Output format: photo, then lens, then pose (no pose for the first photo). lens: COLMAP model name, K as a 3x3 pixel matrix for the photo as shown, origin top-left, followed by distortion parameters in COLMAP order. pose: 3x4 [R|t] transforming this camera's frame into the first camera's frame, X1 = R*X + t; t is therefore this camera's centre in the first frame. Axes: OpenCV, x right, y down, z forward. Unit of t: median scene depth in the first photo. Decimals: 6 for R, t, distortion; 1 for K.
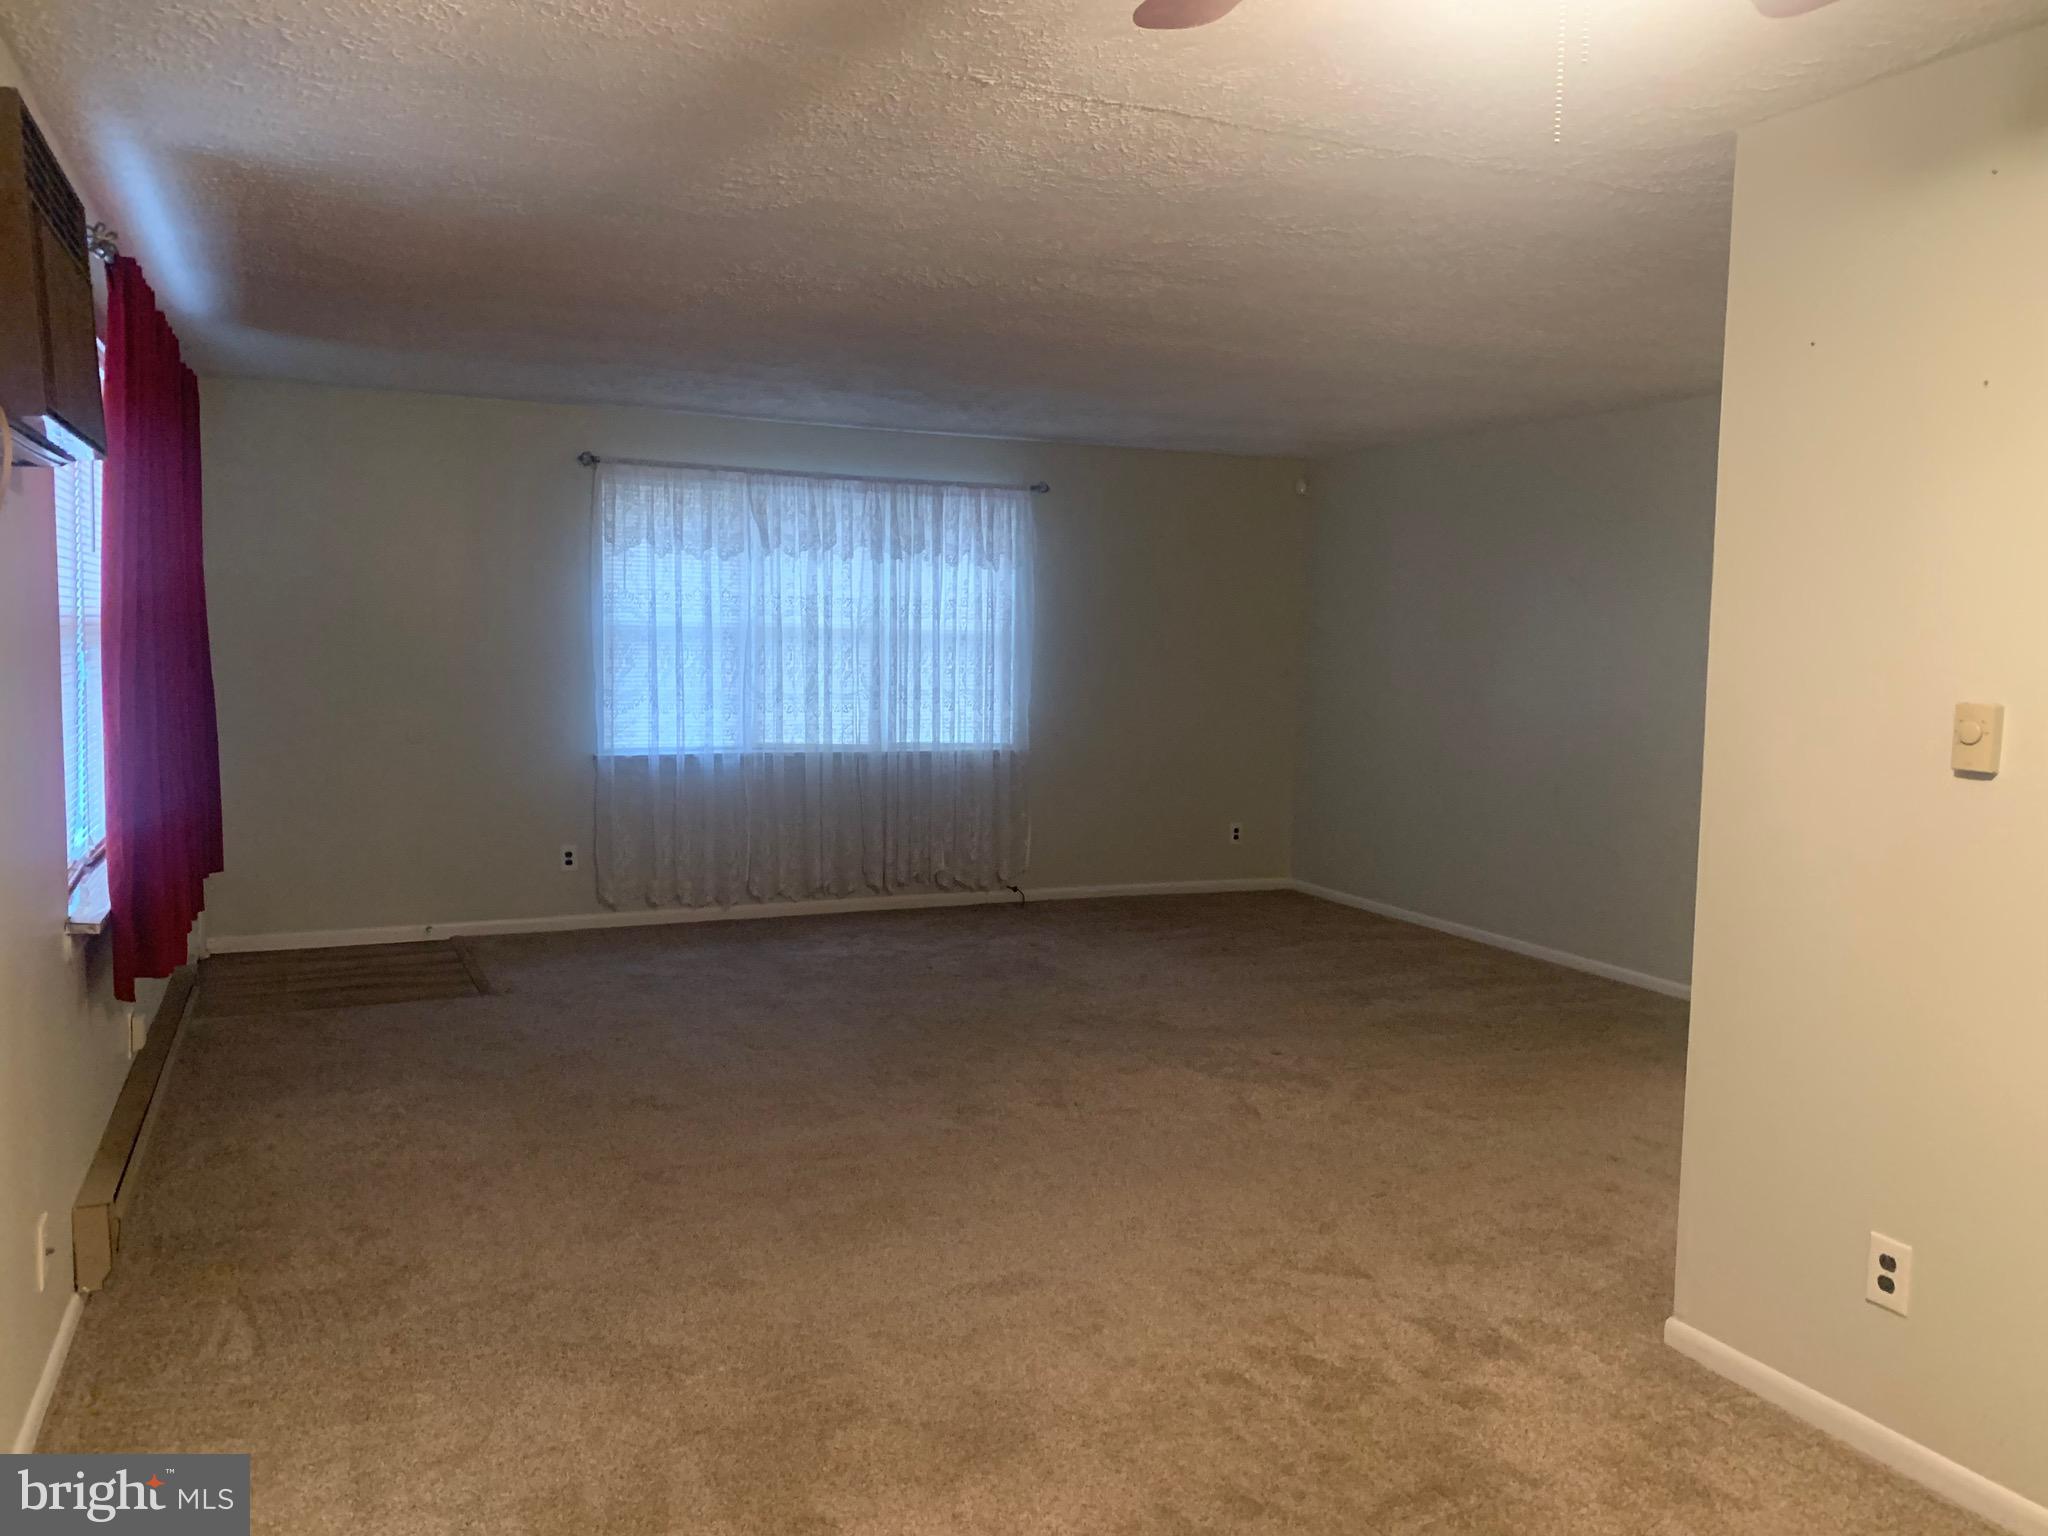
lens RADIAL K [[1567.7, 0, 1024.0], [0, 1567.7, 768.0], [0, 0, 1]] dist [0.002814, -0.028045]
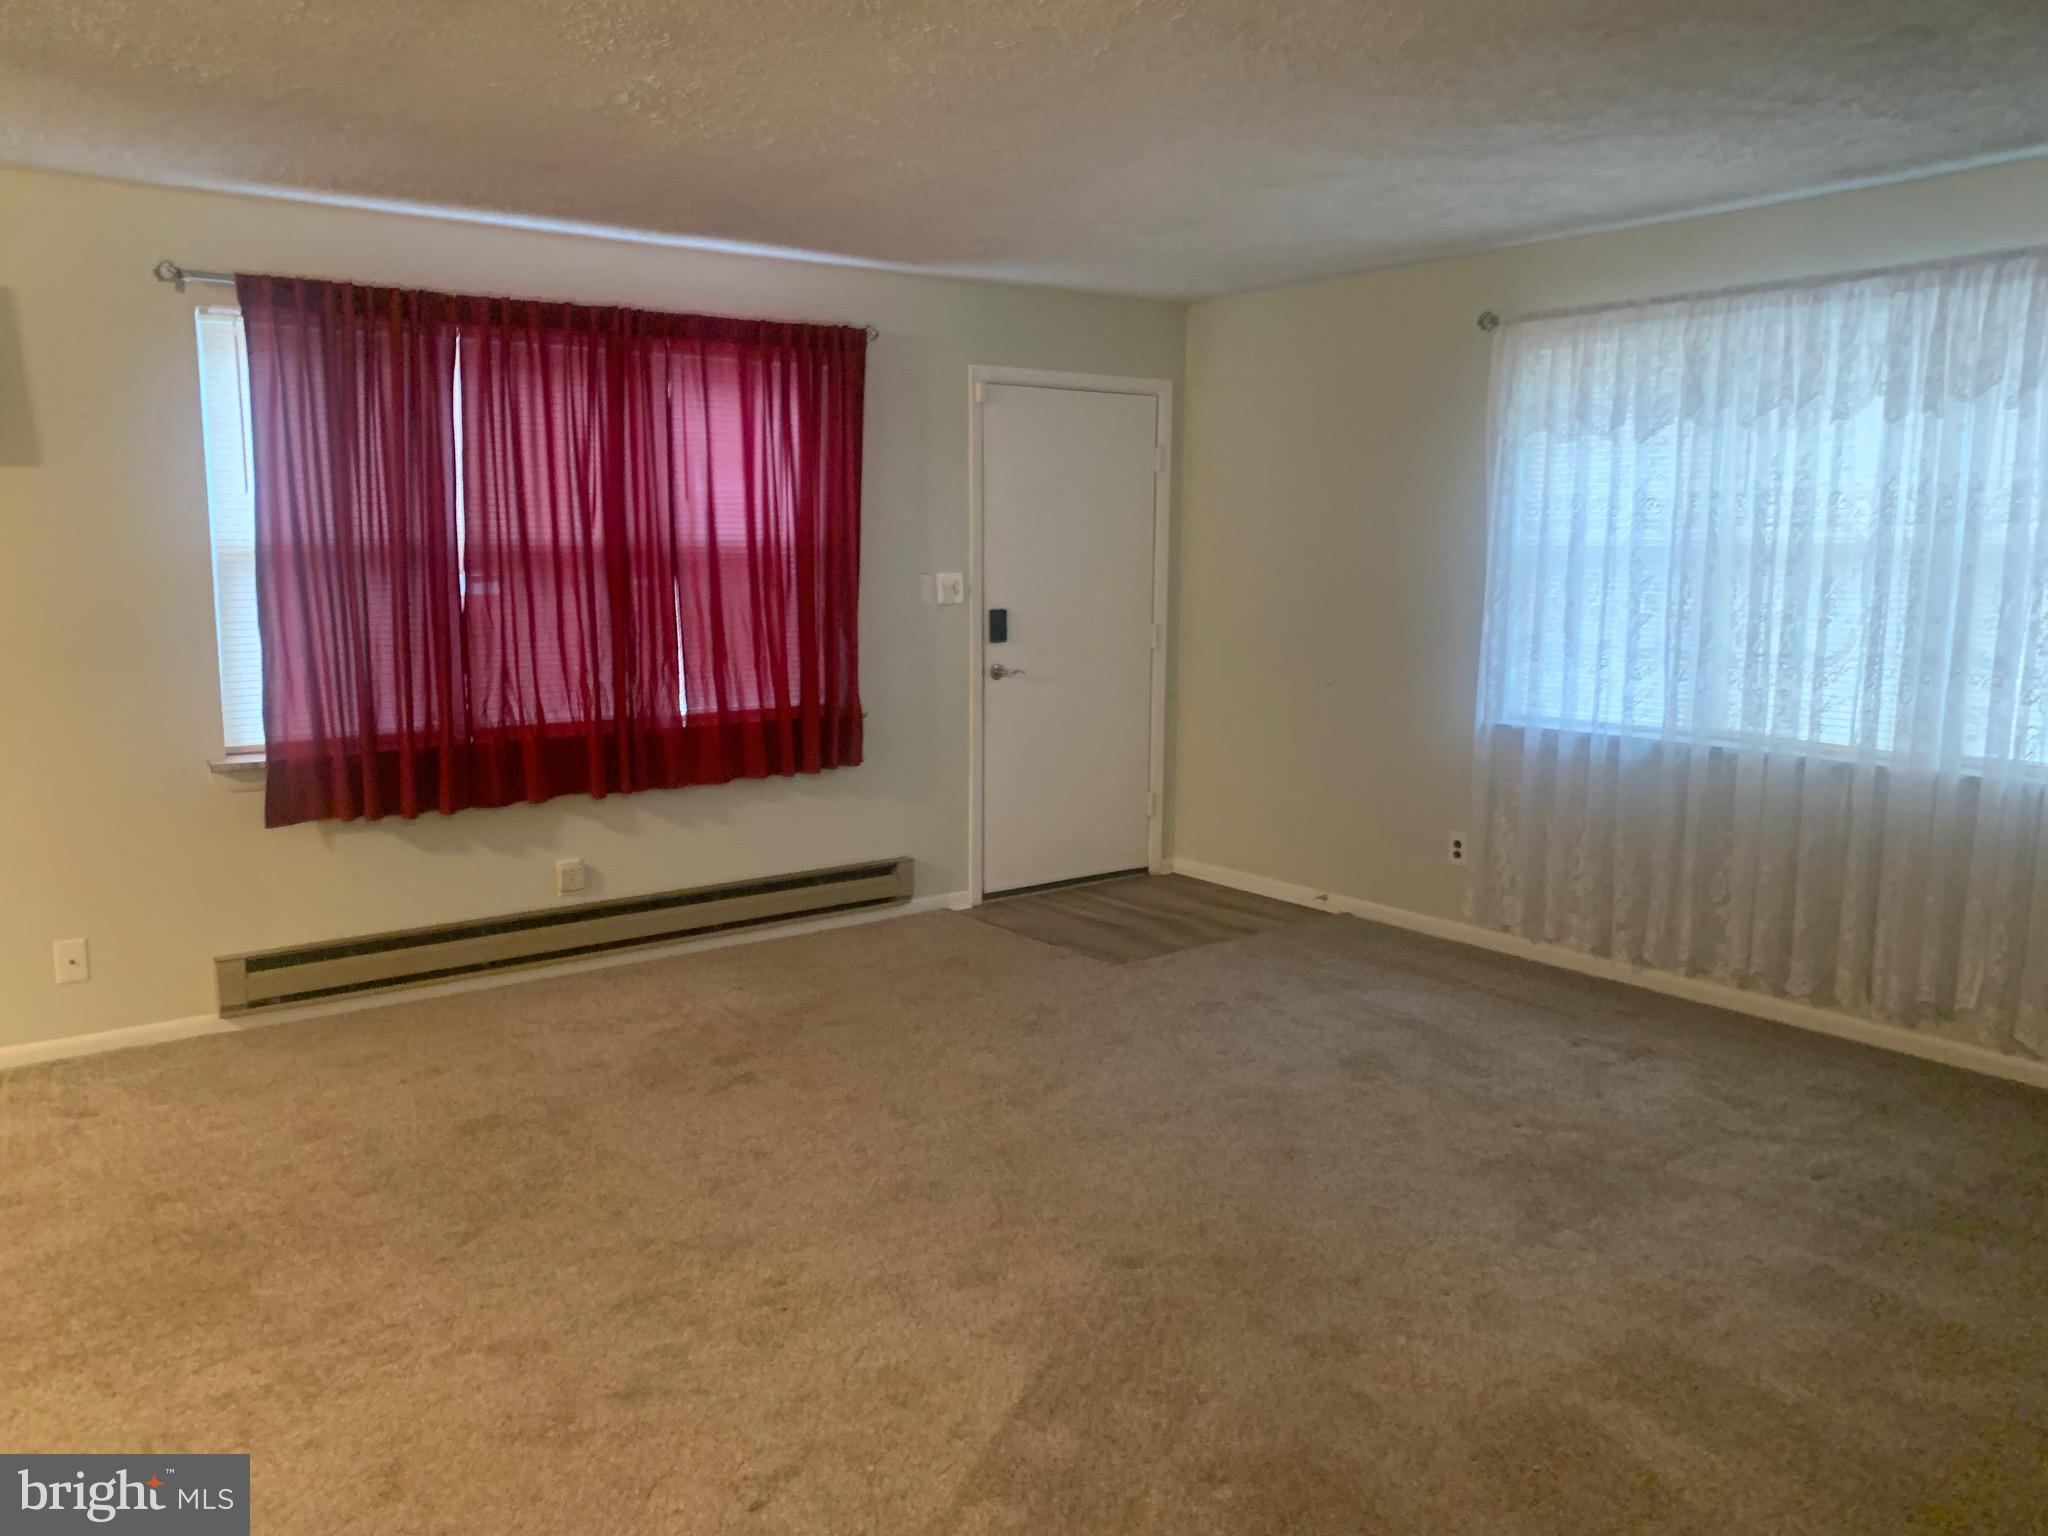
lens RADIAL K [[1567.7, 0, 1024.0], [0, 1567.7, 768.0], [0, 0, 1]] dist [0.002814, -0.028045]
pose [[0.163884, 0.120402, -0.979104, 0.413786], [-0.081969, 0.990753, 0.108114, -0.046965], [0.983068, 0.062538, 0.172238, 0.629868]]
